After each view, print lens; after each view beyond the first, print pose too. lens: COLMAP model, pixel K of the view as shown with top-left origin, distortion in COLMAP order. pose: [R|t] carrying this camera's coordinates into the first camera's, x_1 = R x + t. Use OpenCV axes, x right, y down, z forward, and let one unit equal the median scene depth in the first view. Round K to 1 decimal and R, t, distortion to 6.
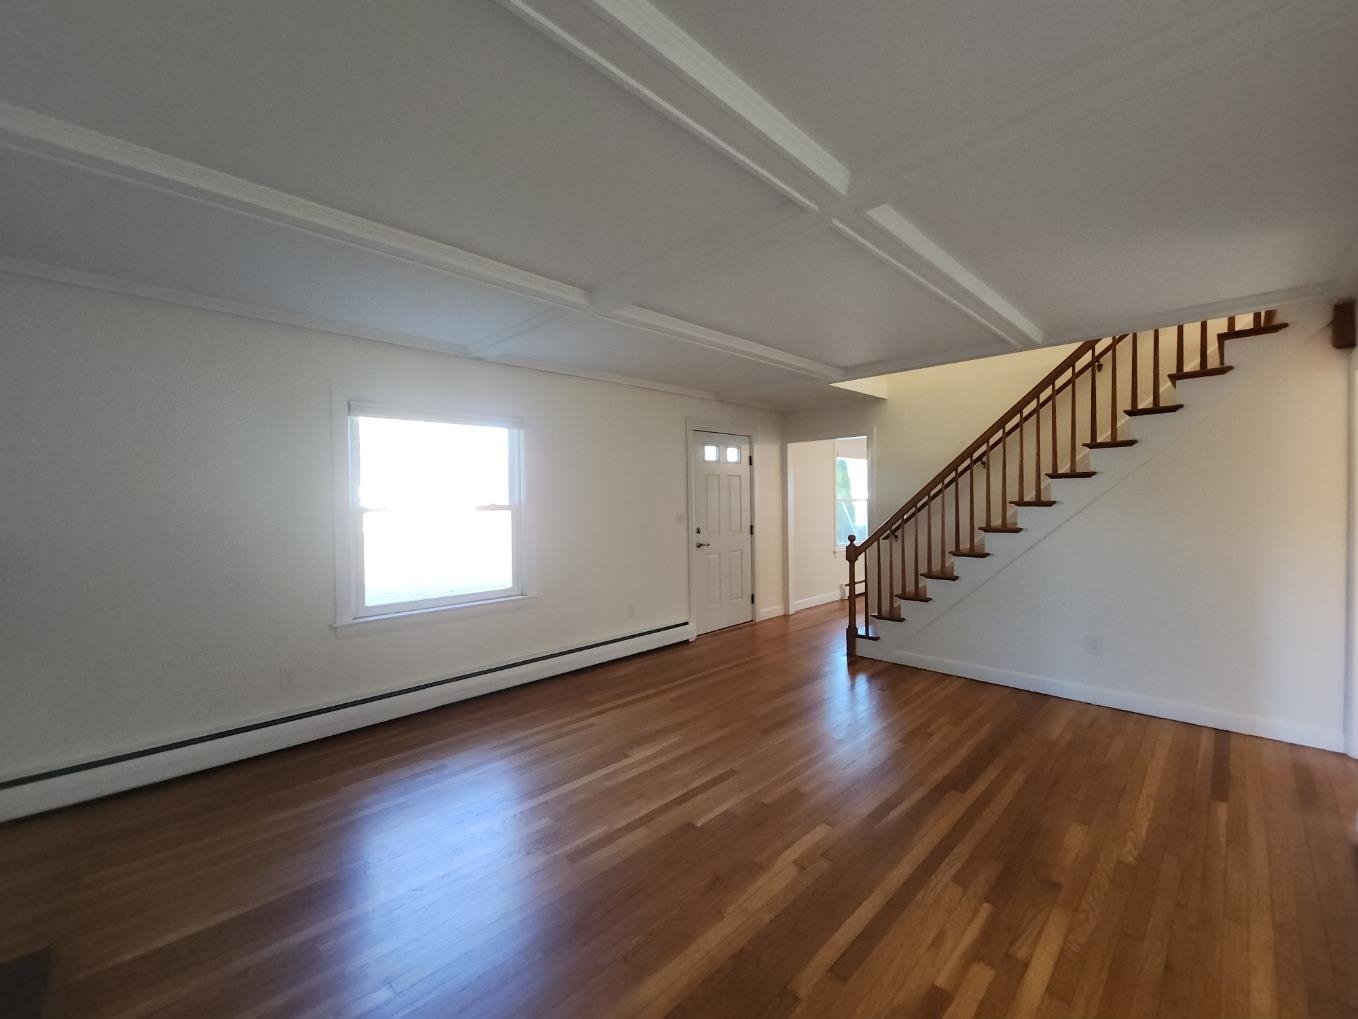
lens RADIAL K [[559.6, 0, 676.6], [0, 559.6, 508.8], [0, 0, 1]] dist [0.003456, -0.002908]
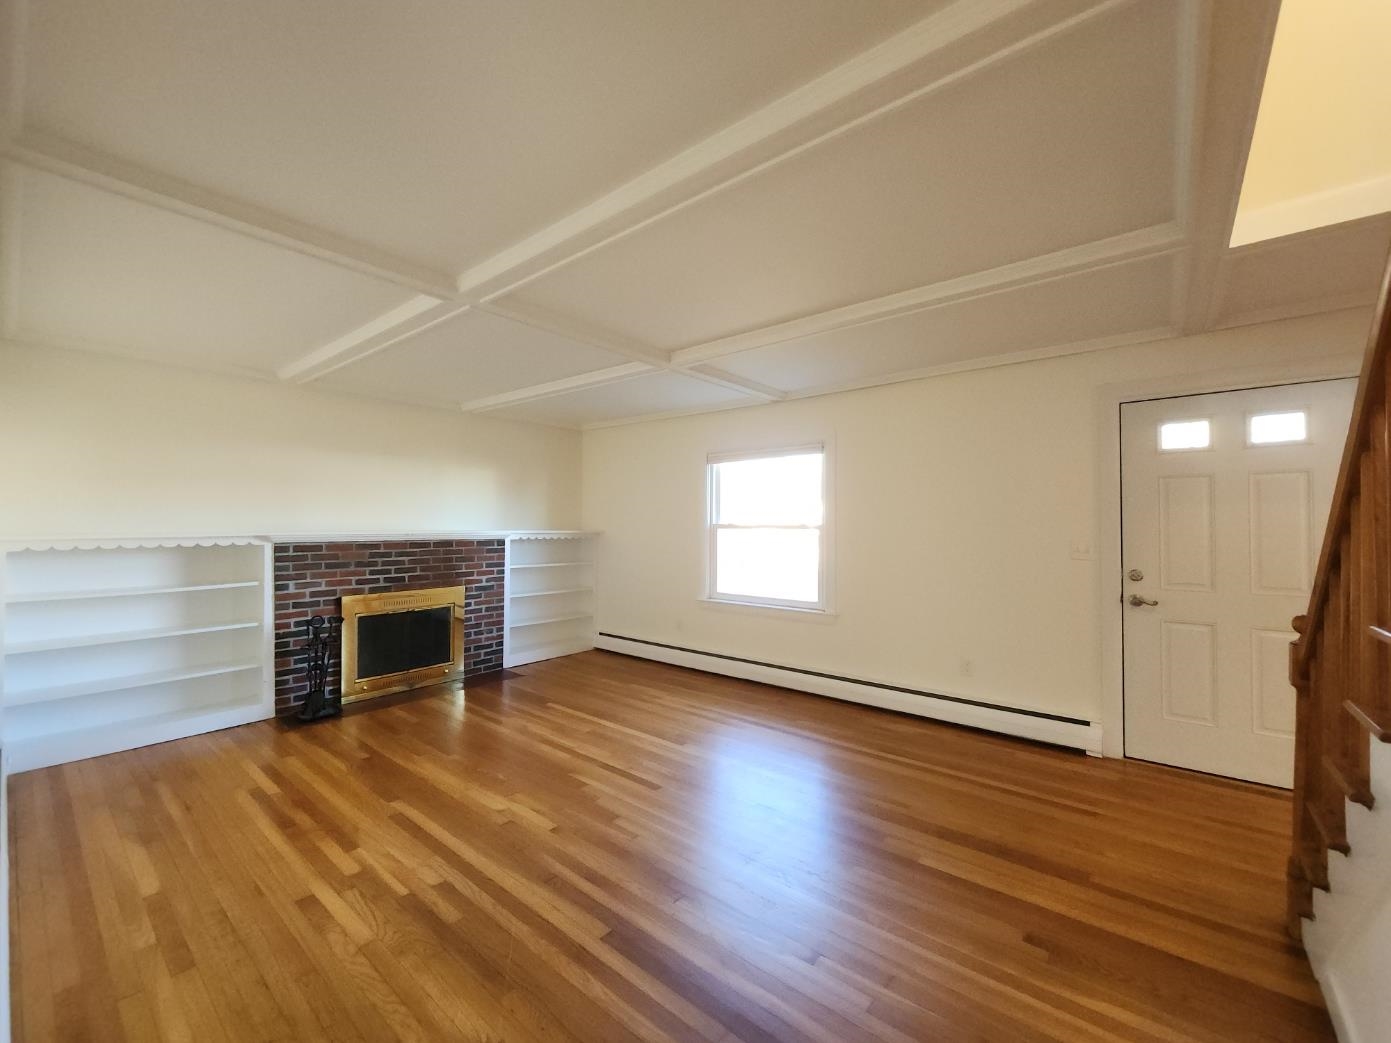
lens RADIAL K [[573.2, 0, 689.6], [0, 573.2, 526.2], [0, 0, 1]] dist [0.003456, -0.002908]
pose [[0.087838, 0.010547, -0.996079, 0.986159], [-0.020117, 0.999759, 0.008812, -0.012578], [0.995932, 0.019264, 0.088029, 0.832333]]
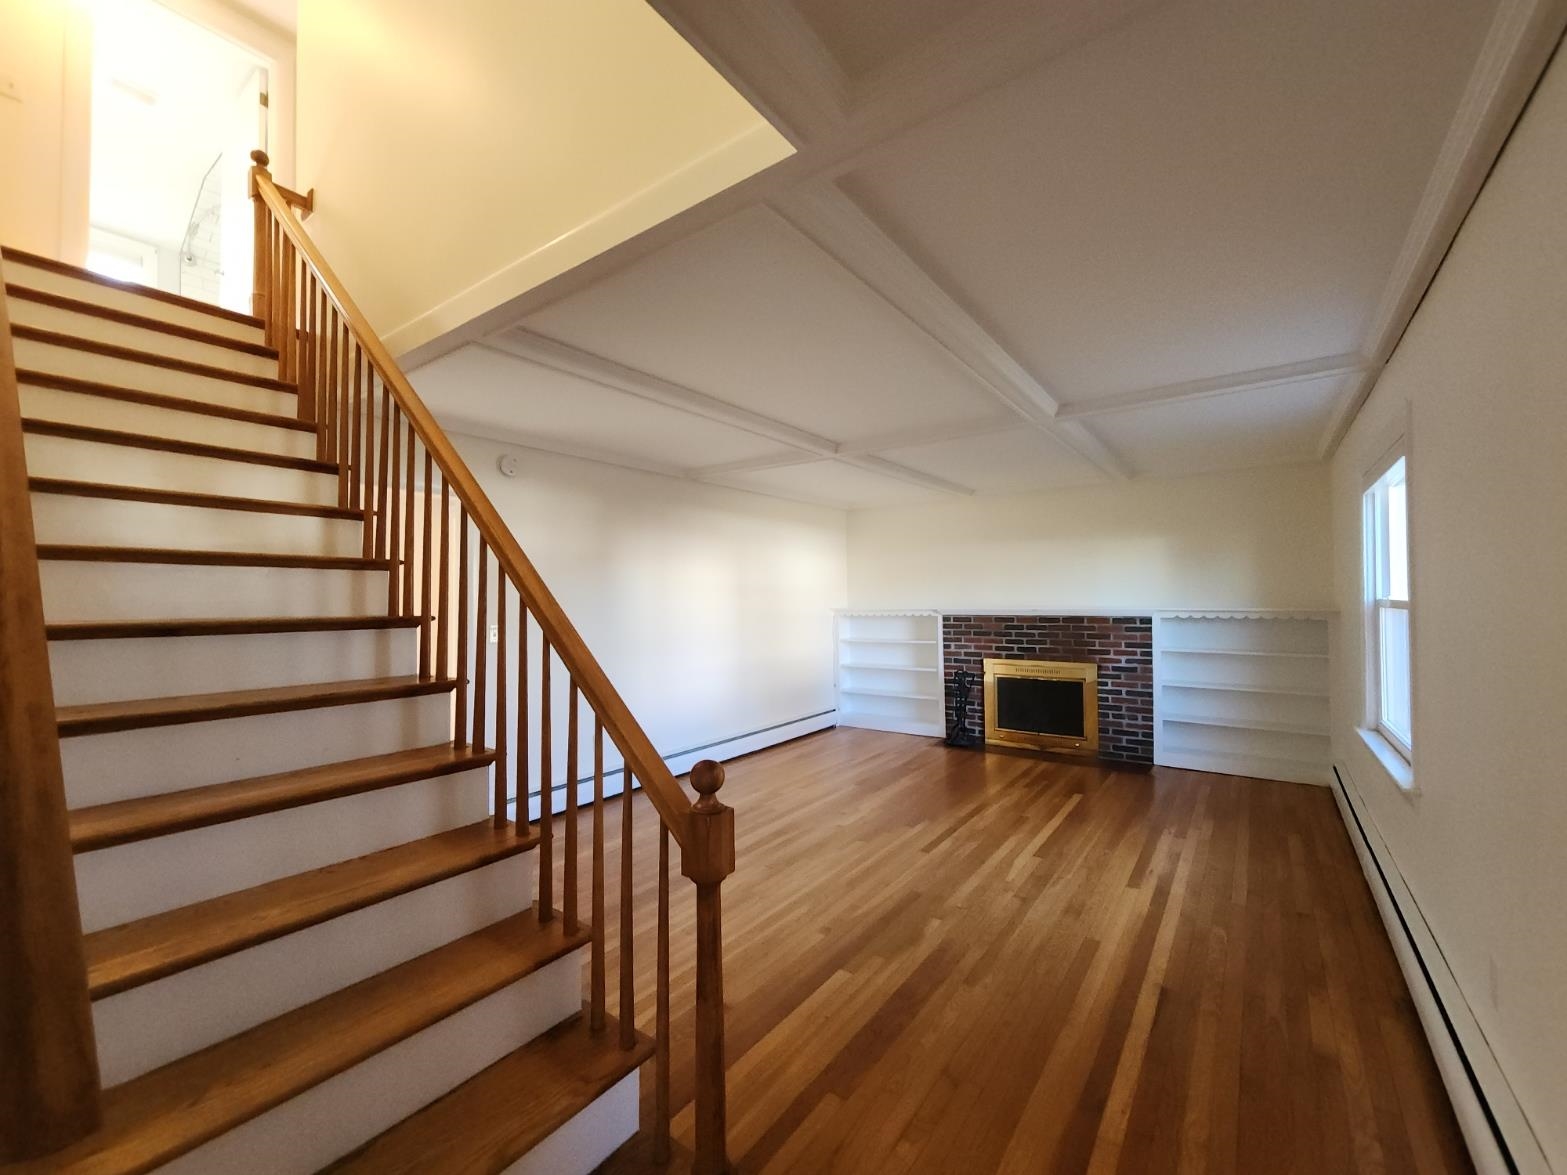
lens RADIAL K [[645.7, 0, 771.8], [0, 645.7, 584.9], [0, 0, 1]] dist [0.003456, -0.002908]
pose [[-0.989644, 0.014614, -0.142798, 0.492098], [0.015262, 0.999878, -0.003442, -0.039786], [0.142730, -0.005586, -0.989746, 1.907297]]
